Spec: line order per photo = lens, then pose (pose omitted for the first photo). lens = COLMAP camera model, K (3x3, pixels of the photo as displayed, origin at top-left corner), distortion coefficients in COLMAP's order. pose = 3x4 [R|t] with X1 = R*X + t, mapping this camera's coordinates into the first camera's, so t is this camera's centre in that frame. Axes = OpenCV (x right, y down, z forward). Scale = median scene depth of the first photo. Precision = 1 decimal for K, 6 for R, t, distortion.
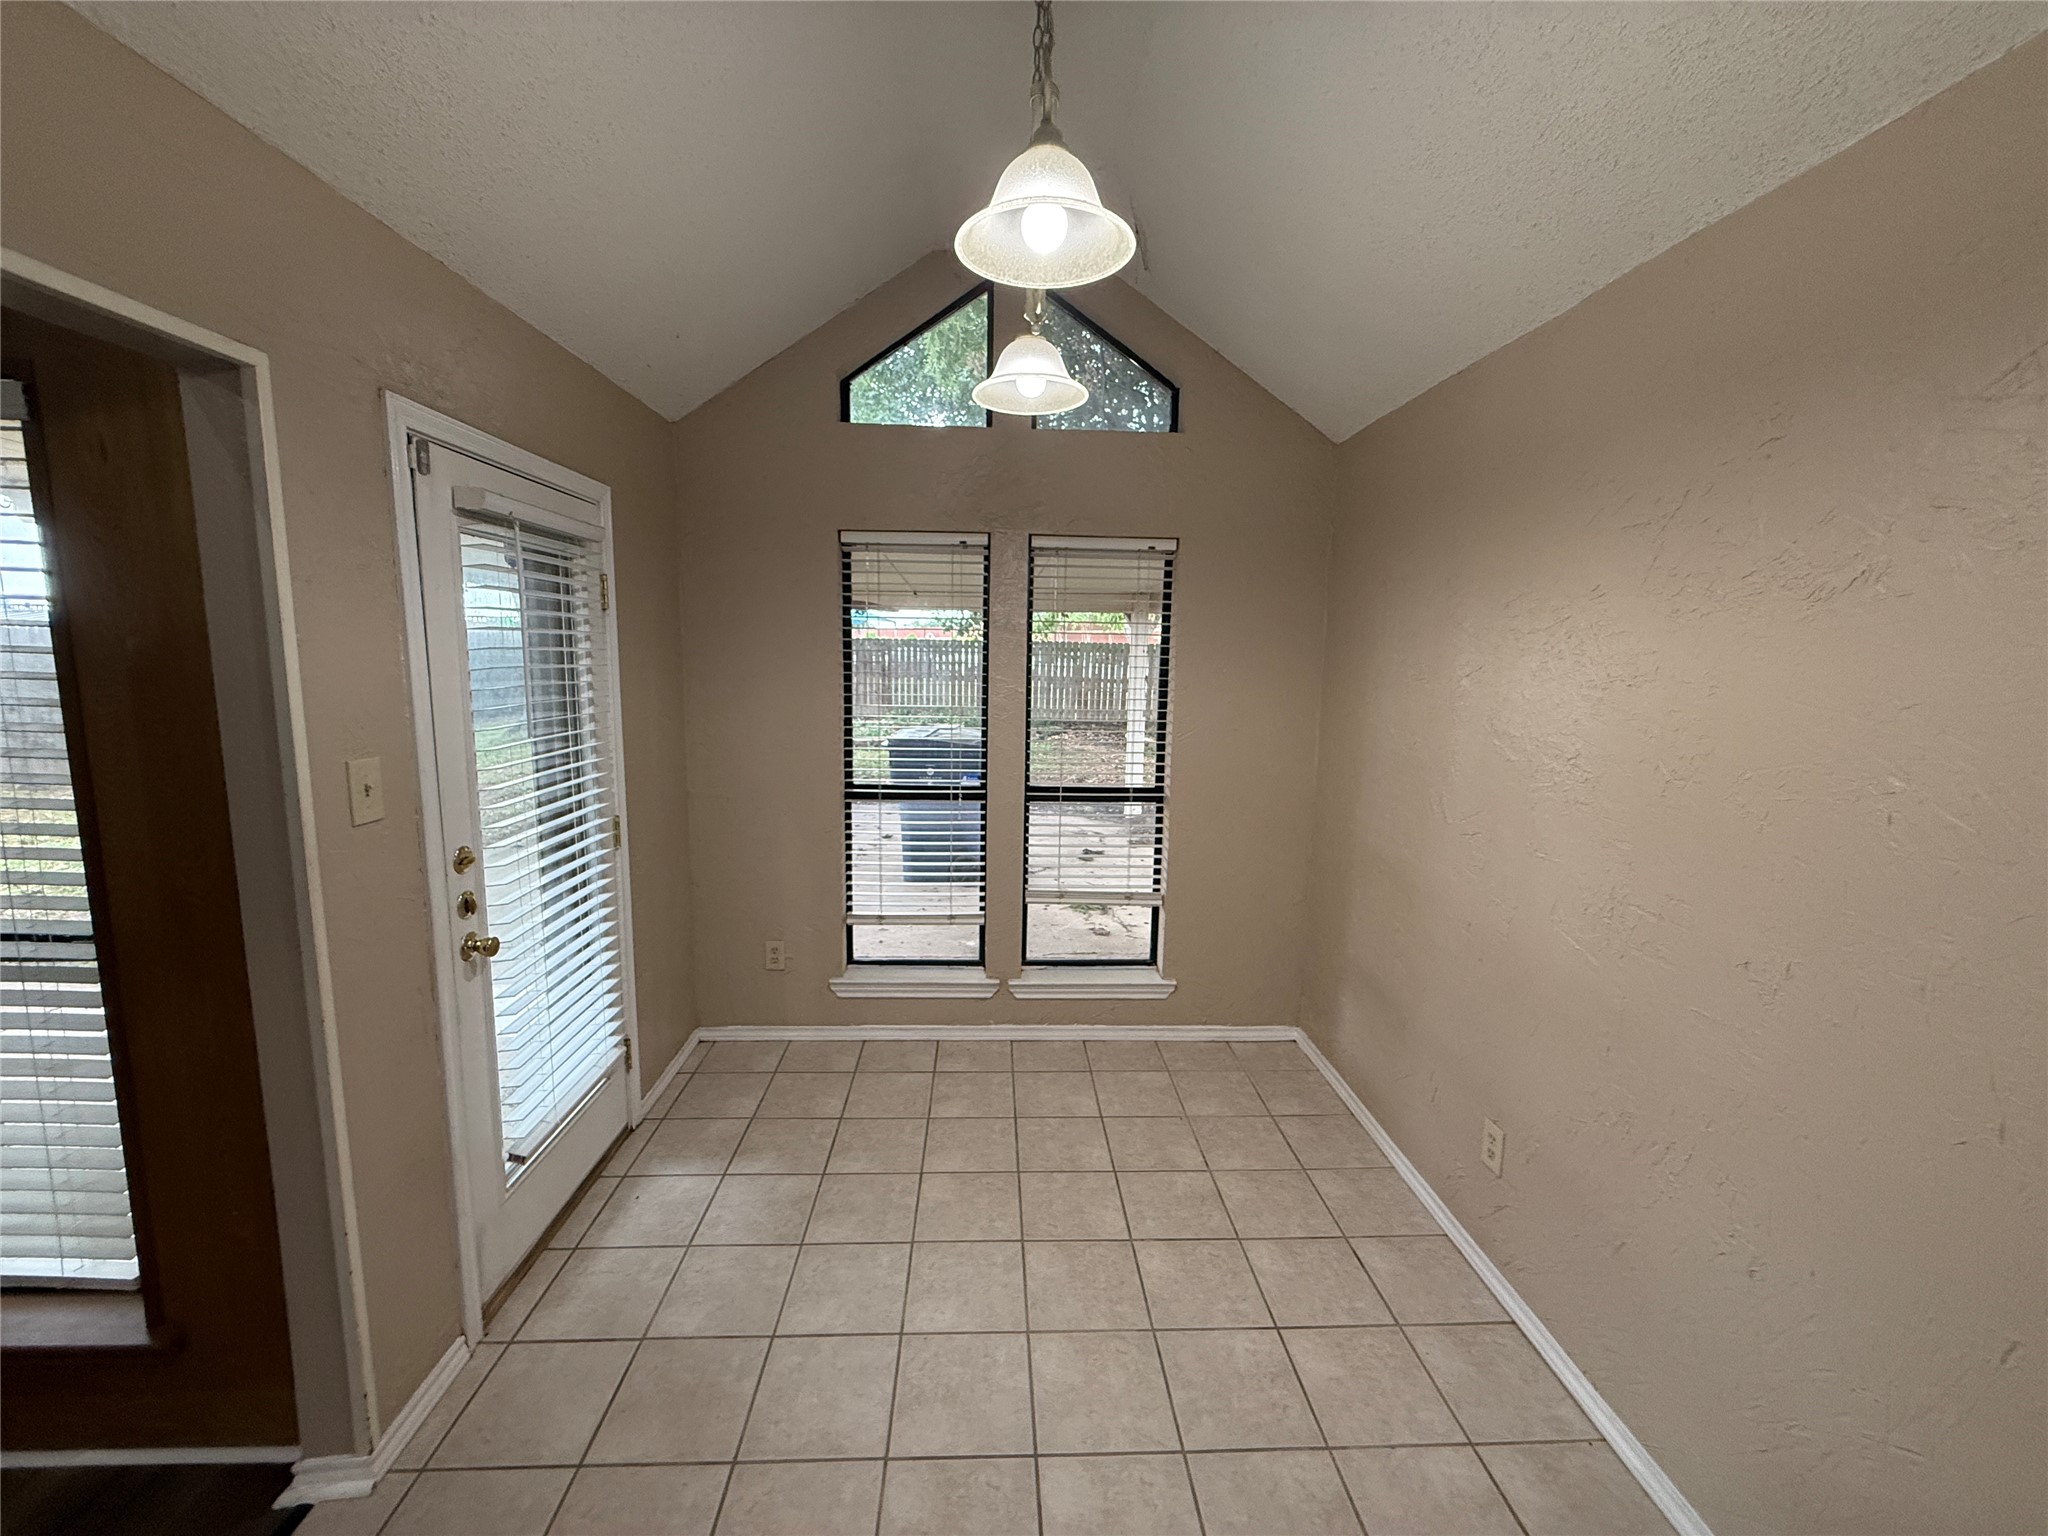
lens RADIAL K [[819.6, 0, 1022.4], [0, 819.6, 762.3], [0, 0, 1]] dist [-0.000050, 0.000272]
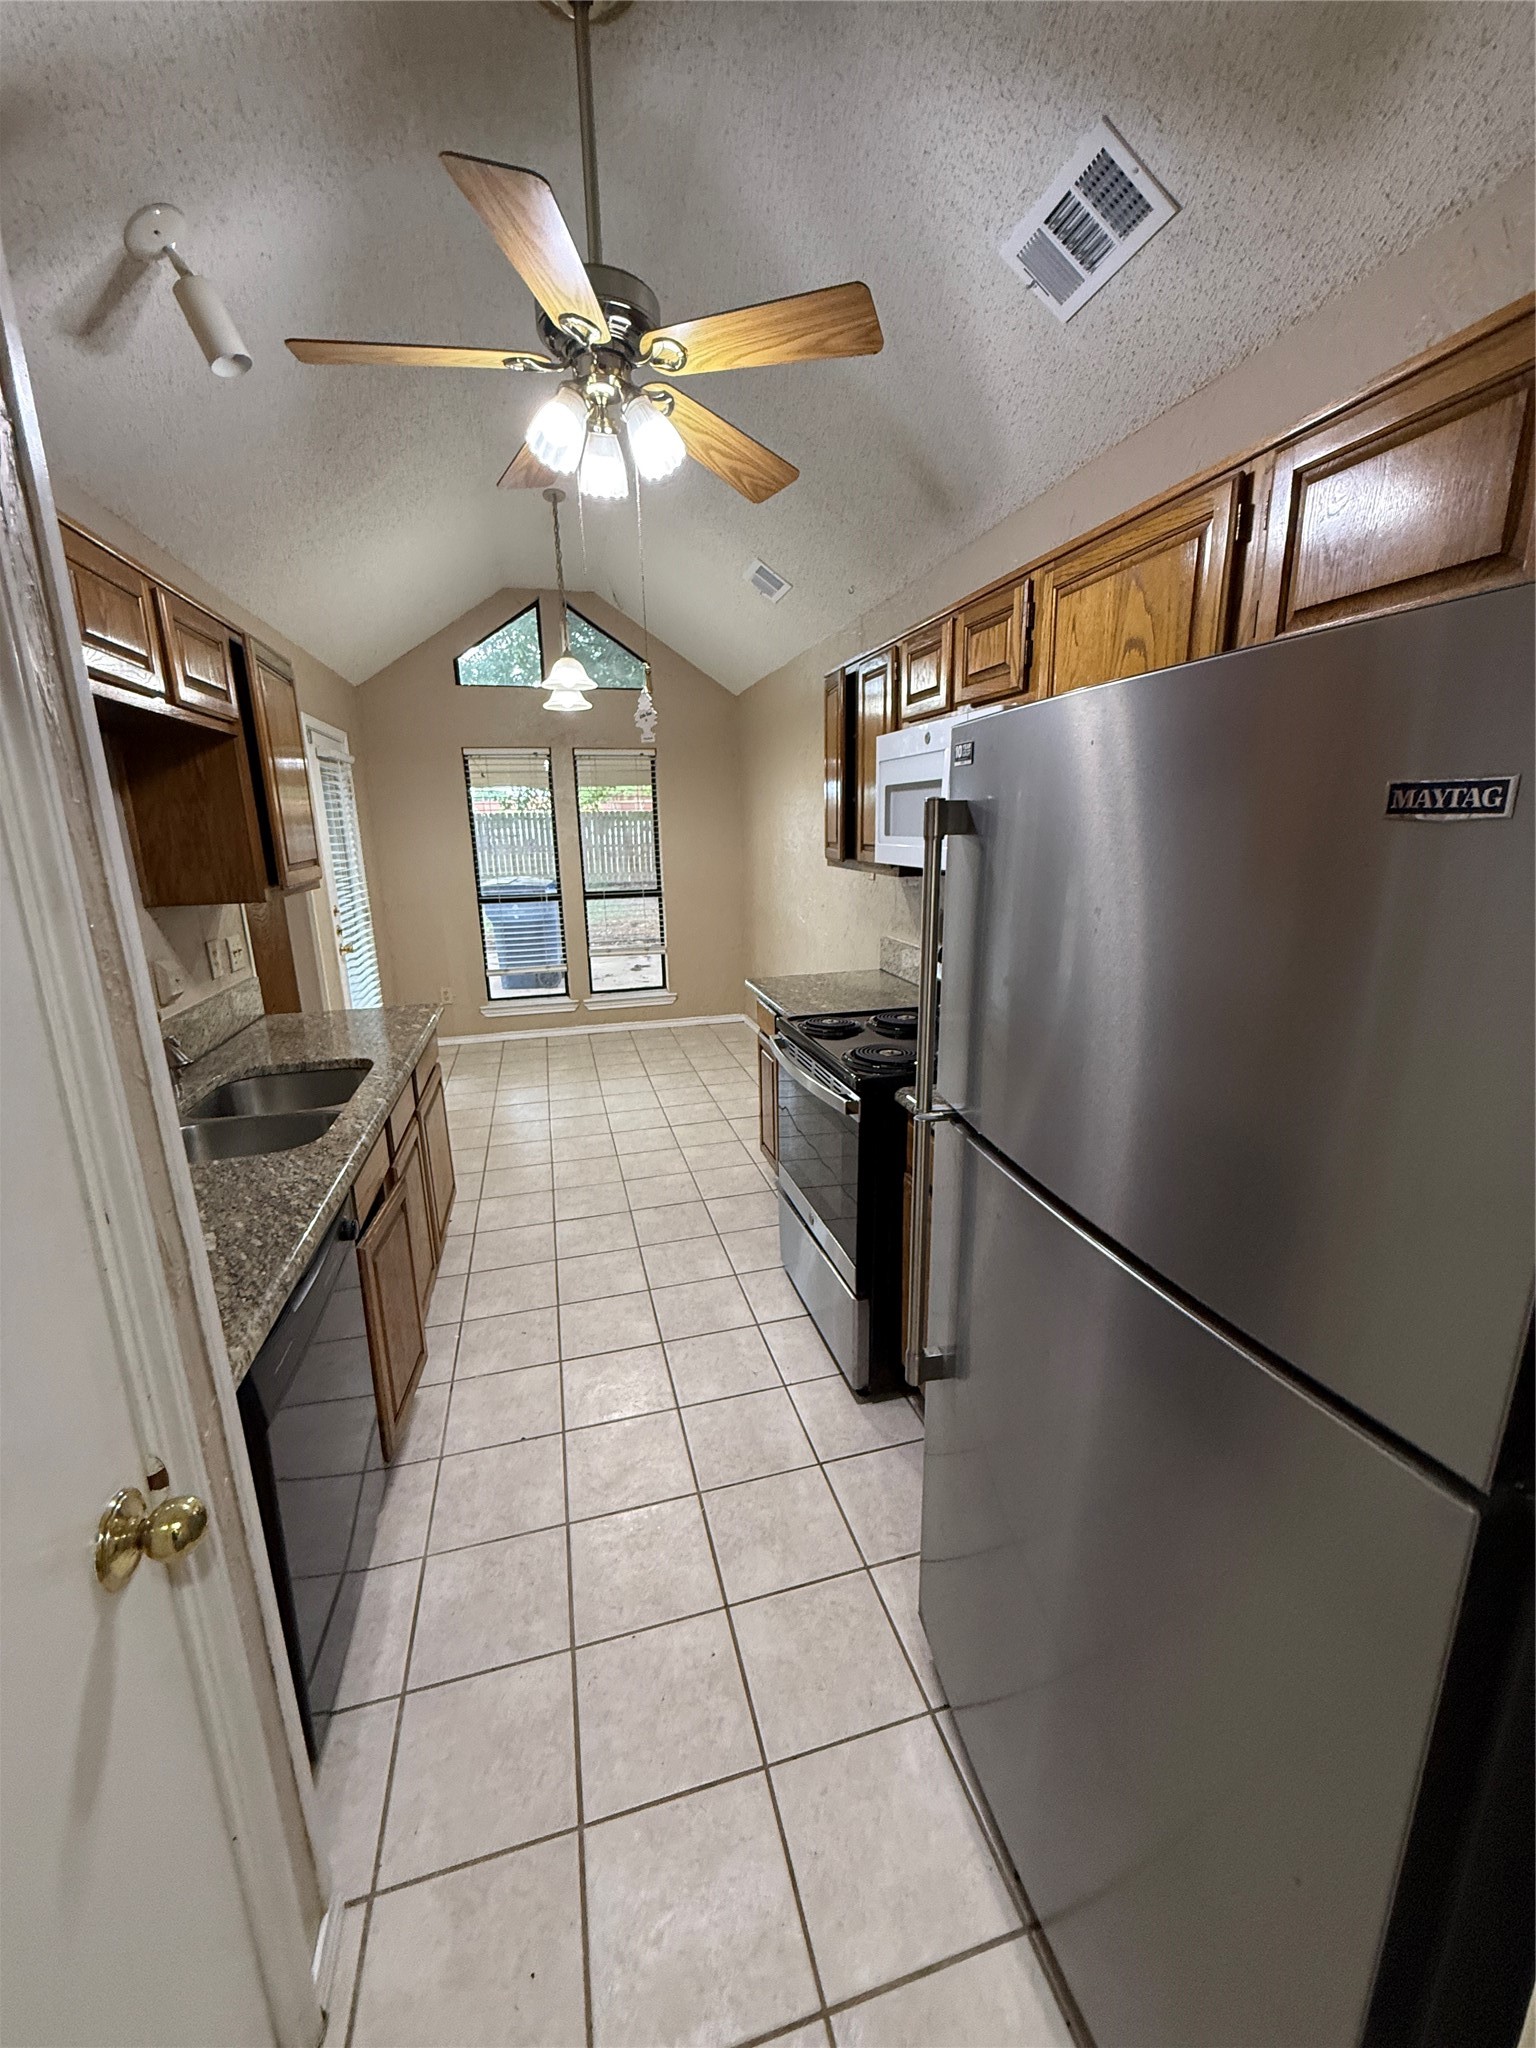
lens RADIAL K [[819.6, 0, 774.1], [0, 819.6, 1014.7], [0, 0, 1]] dist [-0.000050, 0.000272]
pose [[0.972835, -0.087860, 0.214179, 0.002203], [0.066753, 0.992348, 0.103872, 0.140235], [-0.221666, -0.086754, 0.971256, -0.858922]]
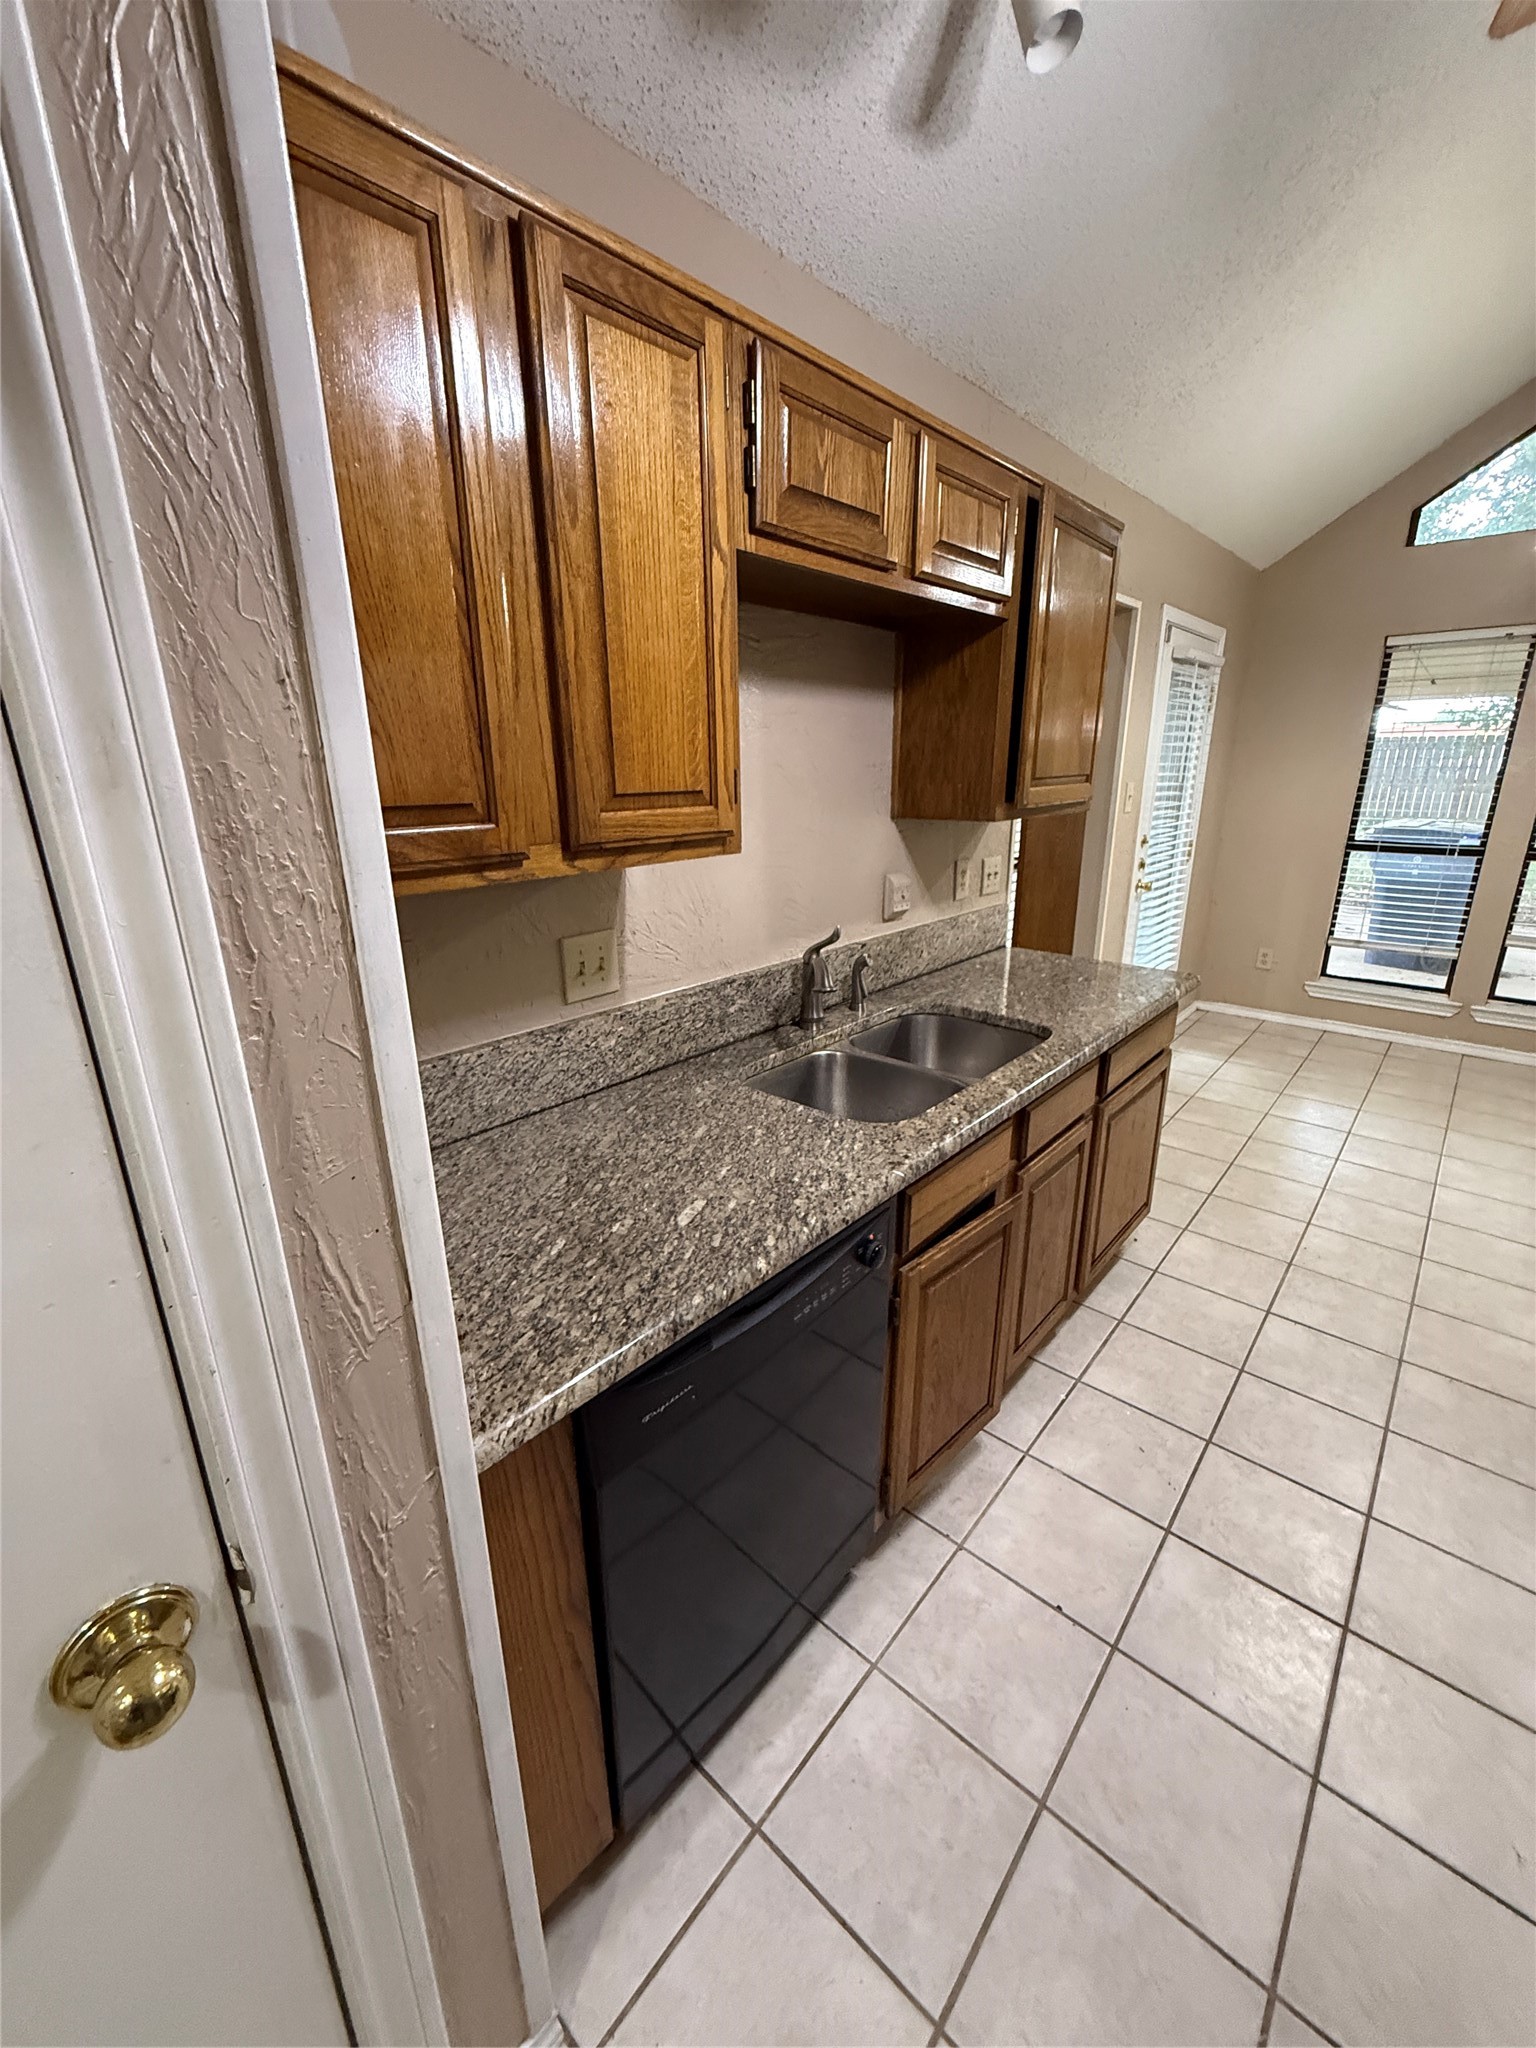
lens RADIAL K [[819.6, 0, 770.1], [0, 819.6, 1018.6], [0, 0, 1]] dist [-0.000050, 0.000272]
pose [[0.722814, 0.183938, -0.666113, 0.046337], [-0.072634, 0.978808, 0.191468, 0.126638], [0.687215, -0.090014, 0.720856, -0.632731]]
